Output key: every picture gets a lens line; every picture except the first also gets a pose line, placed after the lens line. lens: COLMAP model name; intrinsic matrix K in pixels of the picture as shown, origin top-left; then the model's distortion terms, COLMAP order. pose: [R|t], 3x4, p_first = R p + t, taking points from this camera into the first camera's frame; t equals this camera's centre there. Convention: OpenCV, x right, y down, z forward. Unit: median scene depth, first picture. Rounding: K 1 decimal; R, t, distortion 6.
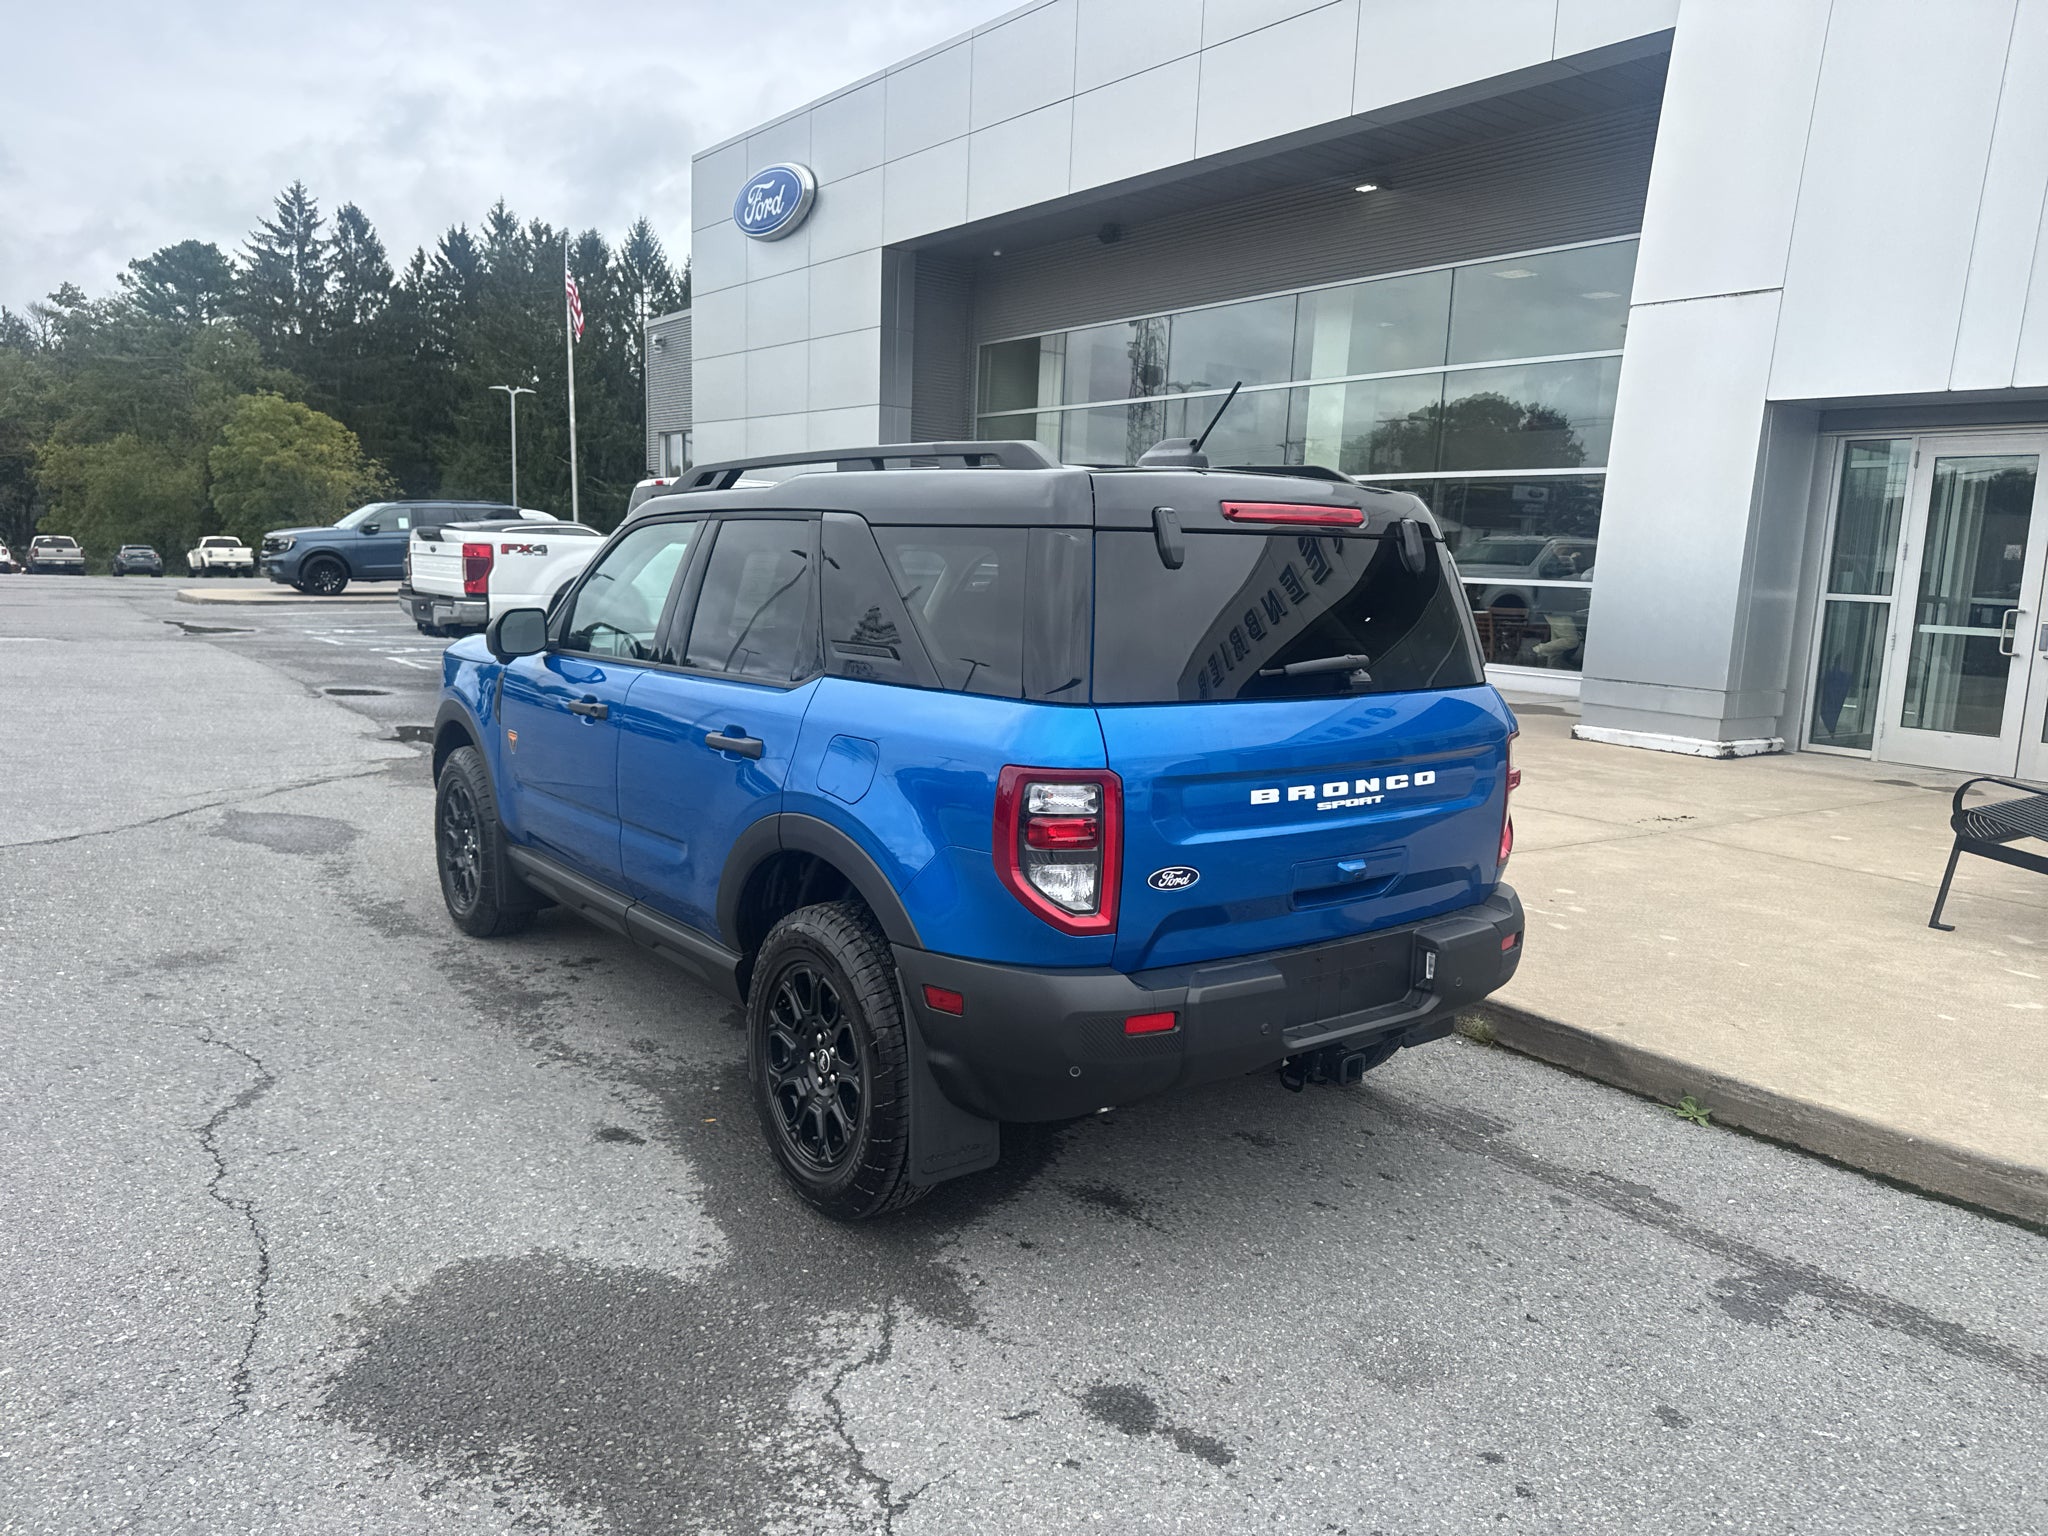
lens RADIAL K [[1436.3, 0, 1030.1], [0, 1436.3, 770.1], [0, 0, 1]] dist [0.044734, -0.061078]
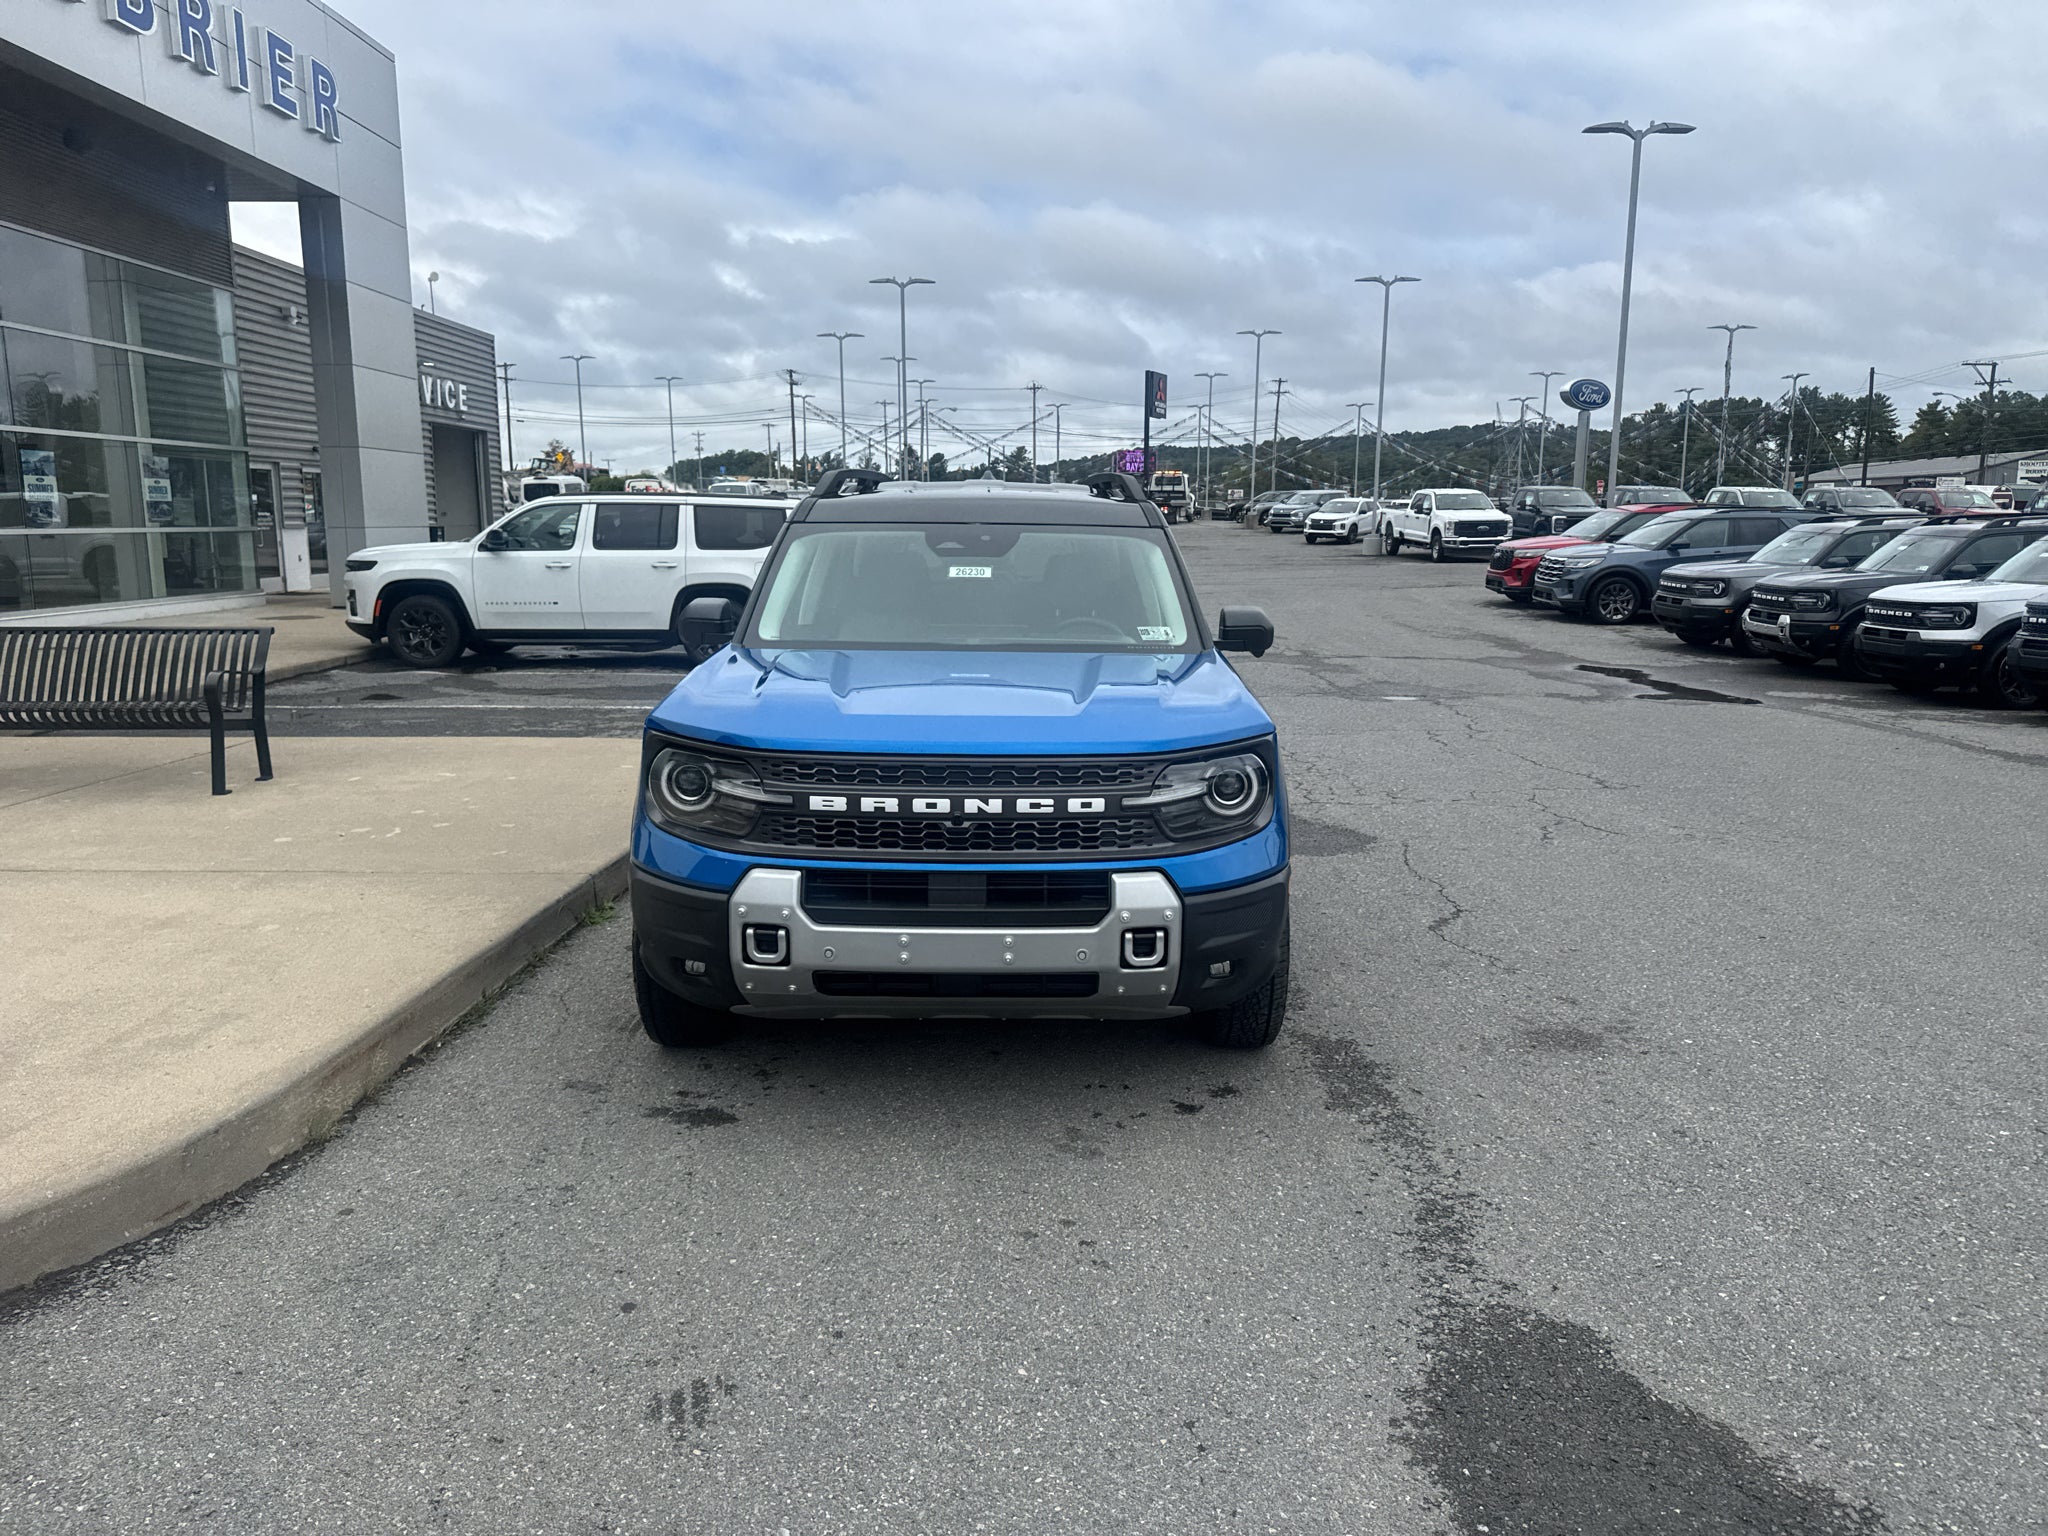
lens RADIAL K [[1430.5, 0, 1033.0], [0, 1430.5, 778.8], [0, 0, 1]] dist [0.053263, -0.069493]
pose [[-0.802873, -0.145501, 0.578122, -0.902942], [0.053501, 0.948259, 0.312957, -0.344999], [-0.593745, 0.282195, -0.753547, 2.025957]]
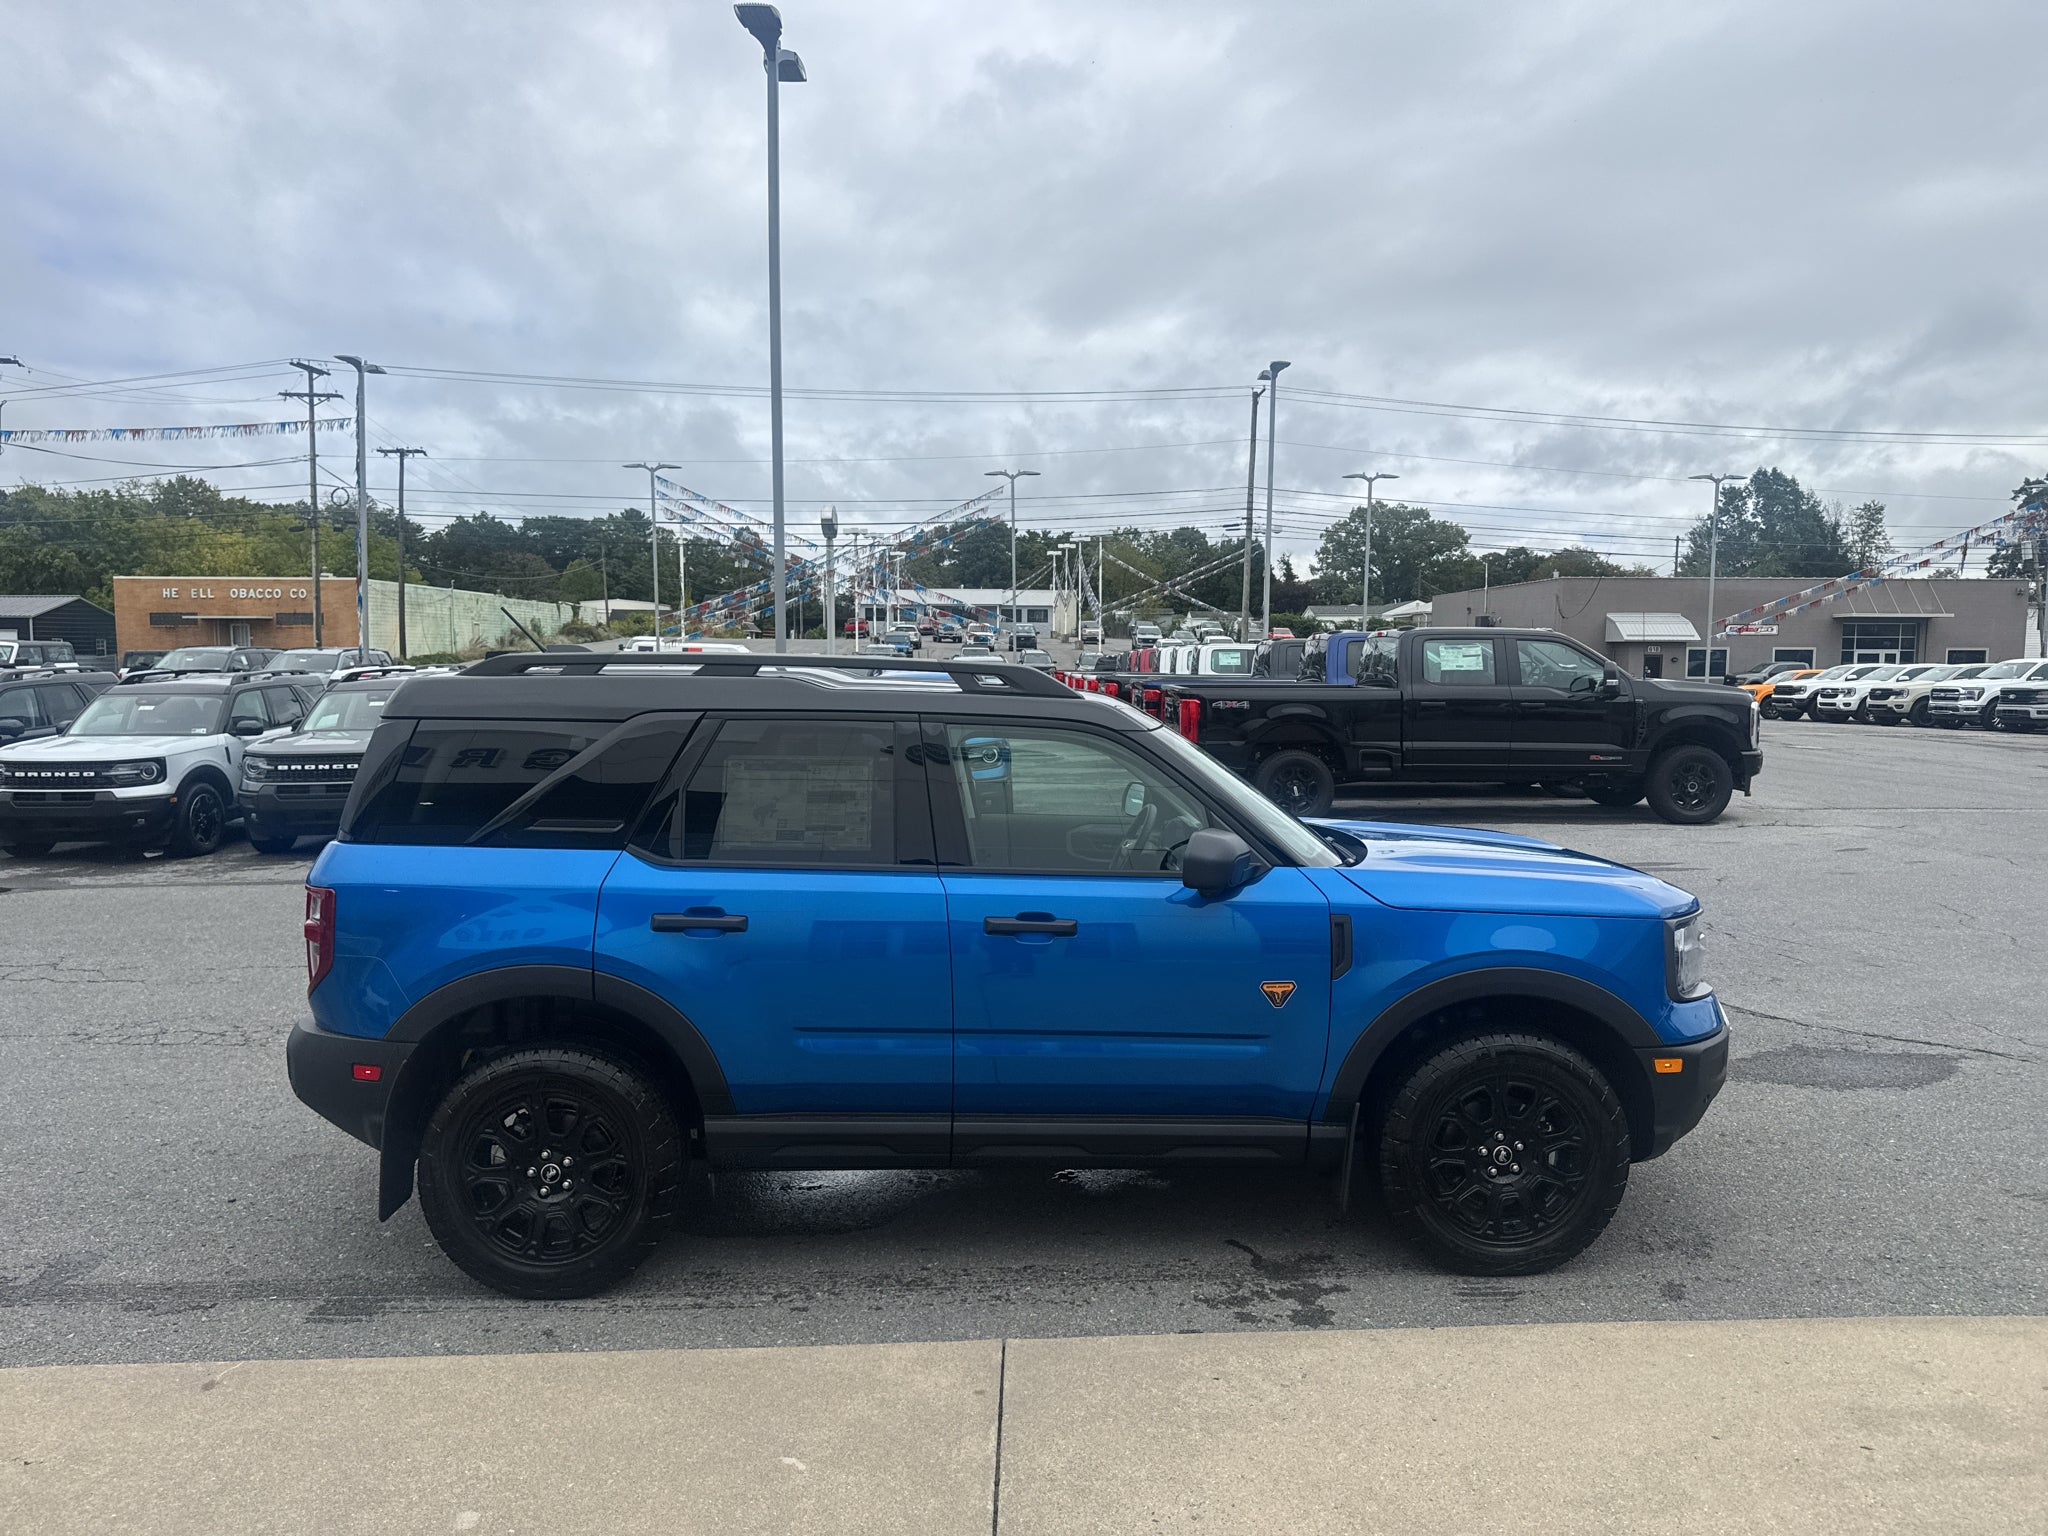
lens RADIAL K [[1443.2, 0, 1029.1], [0, 1443.2, 758.5], [0, 0, 1]] dist [0.023004, -0.027624]
pose [[-0.577759, 0.010338, -0.816142, 0.765375], [-0.147881, 0.982045, 0.117126, -0.273885], [0.802699, 0.188362, -0.565856, 1.699364]]
